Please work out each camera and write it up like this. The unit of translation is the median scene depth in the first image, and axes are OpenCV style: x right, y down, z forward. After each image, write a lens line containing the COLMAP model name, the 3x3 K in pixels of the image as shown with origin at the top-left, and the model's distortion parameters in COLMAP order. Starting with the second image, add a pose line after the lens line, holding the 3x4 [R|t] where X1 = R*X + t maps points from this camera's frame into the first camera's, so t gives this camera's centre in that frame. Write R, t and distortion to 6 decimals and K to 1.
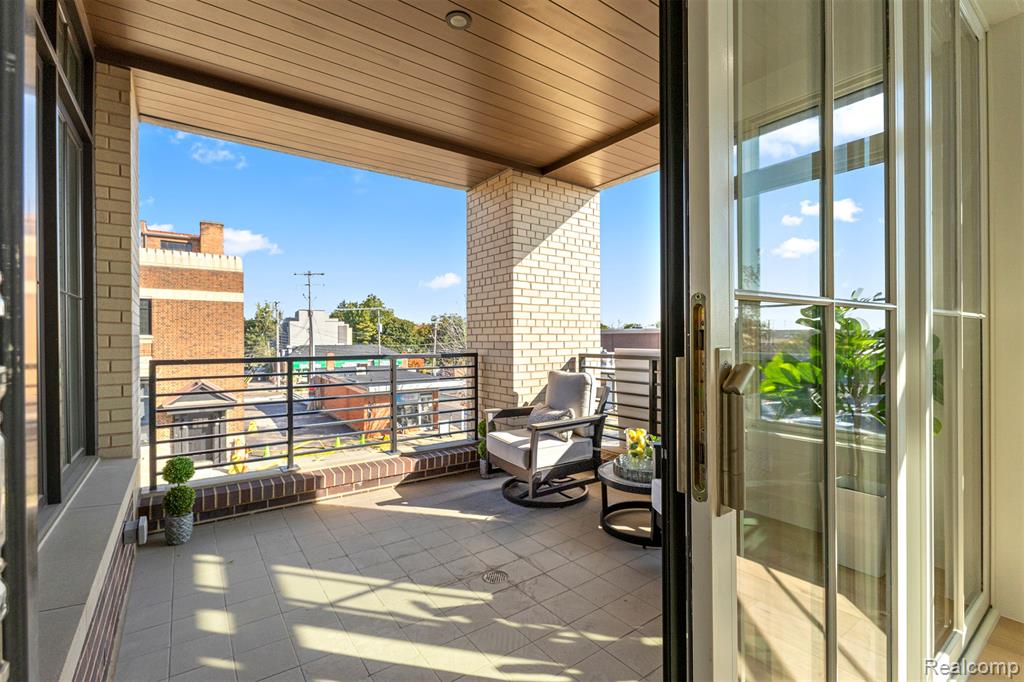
lens RADIAL K [[450.3, 0, 522.0], [0, 450.3, 341.7], [0, 0, 1]] dist [-0.011237, 0.000031]
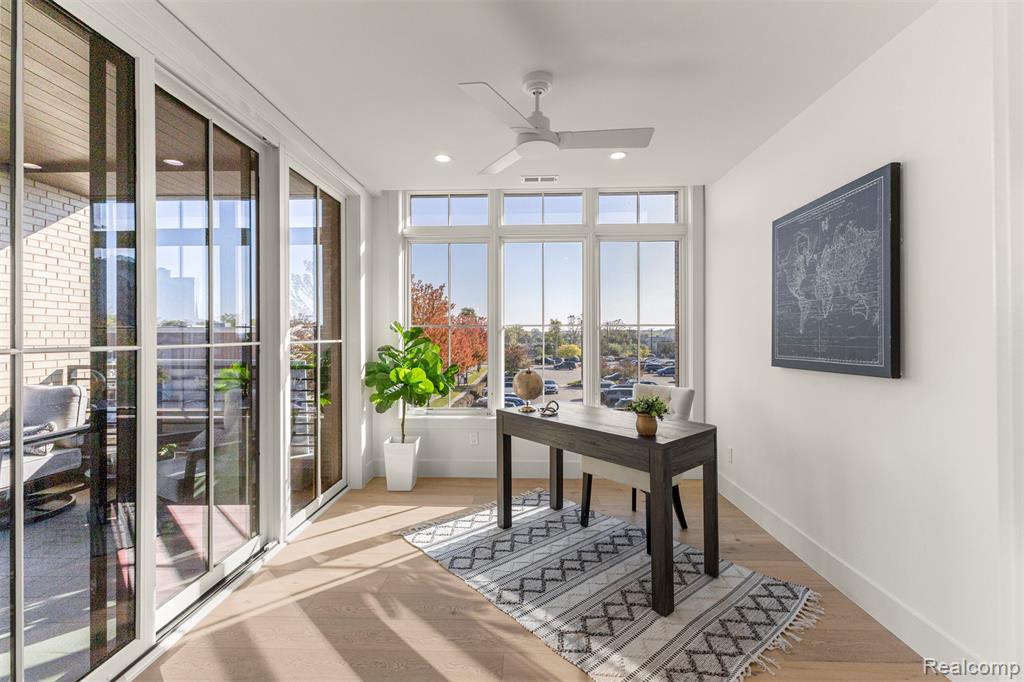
lens RADIAL K [[437.9, 0, 507.7], [0, 437.9, 334.5], [0, 0, 1]] dist [0.034141, -0.017629]
pose [[0.638837, 0.004207, 0.769331, -0.005365], [0.006073, 0.999926, -0.010511, -0.026368], [-0.769318, 0.011387, 0.638764, -0.369033]]
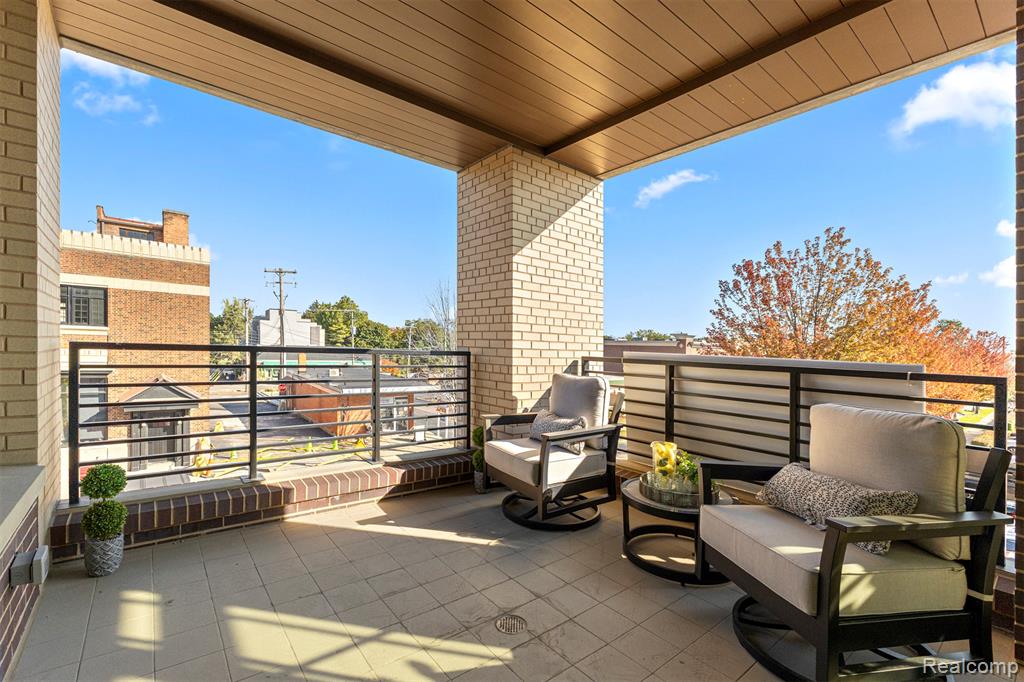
lens RADIAL K [[446.1, 0, 508.5], [0, 446.1, 377.6], [0, 0, 1]] dist [-0.000488, -0.000273]
pose [[0.999020, 0.031223, 0.031362, -0.056199], [-0.033127, 0.997517, 0.062144, 0.021376], [-0.029344, -0.063122, 0.997574, 0.131205]]
